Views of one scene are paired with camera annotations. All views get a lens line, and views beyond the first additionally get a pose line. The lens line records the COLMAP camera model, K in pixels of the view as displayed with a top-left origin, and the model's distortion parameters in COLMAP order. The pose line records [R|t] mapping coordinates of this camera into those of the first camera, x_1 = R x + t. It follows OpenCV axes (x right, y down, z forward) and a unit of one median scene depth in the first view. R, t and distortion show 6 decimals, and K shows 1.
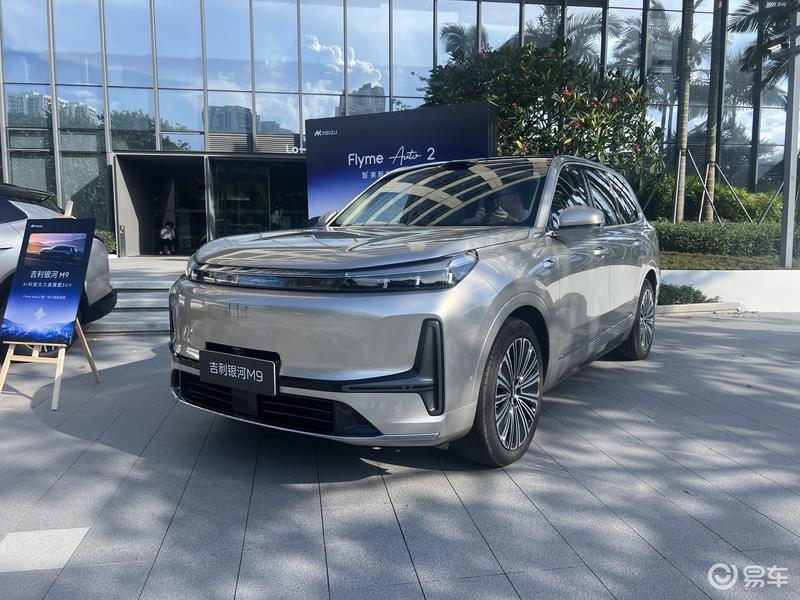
lens RADIAL K [[593.2, 0, 403.1], [0, 593.2, 299.2], [0, 0, 1]] dist [0.052024, -0.062295]
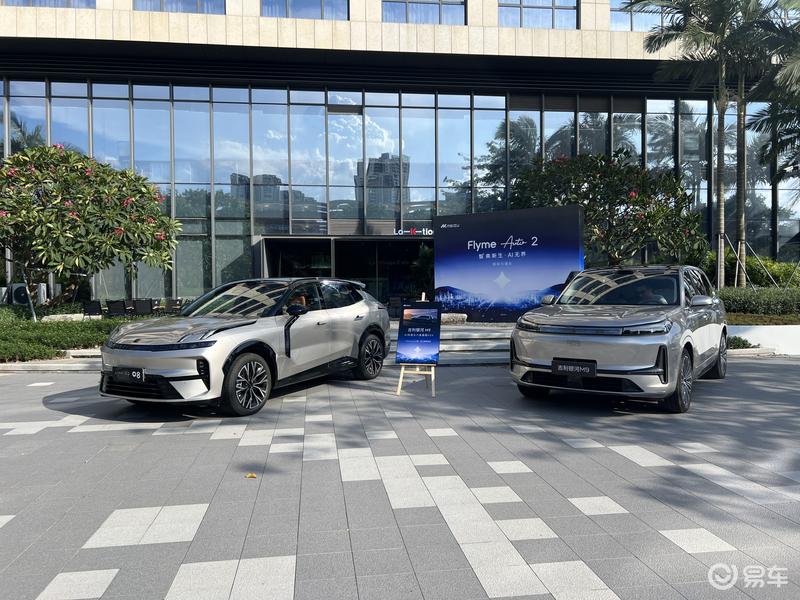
lens RADIAL K [[592.9, 0, 400.0], [0, 592.9, 300.0], [0, 0, 1]] dist [0.057840, -0.067374]
pose [[0.999456, -0.009376, -0.031606, -0.210260], [0.006379, 0.995585, -0.093649, 0.015181], [0.032344, 0.093397, 0.995103, -0.340697]]
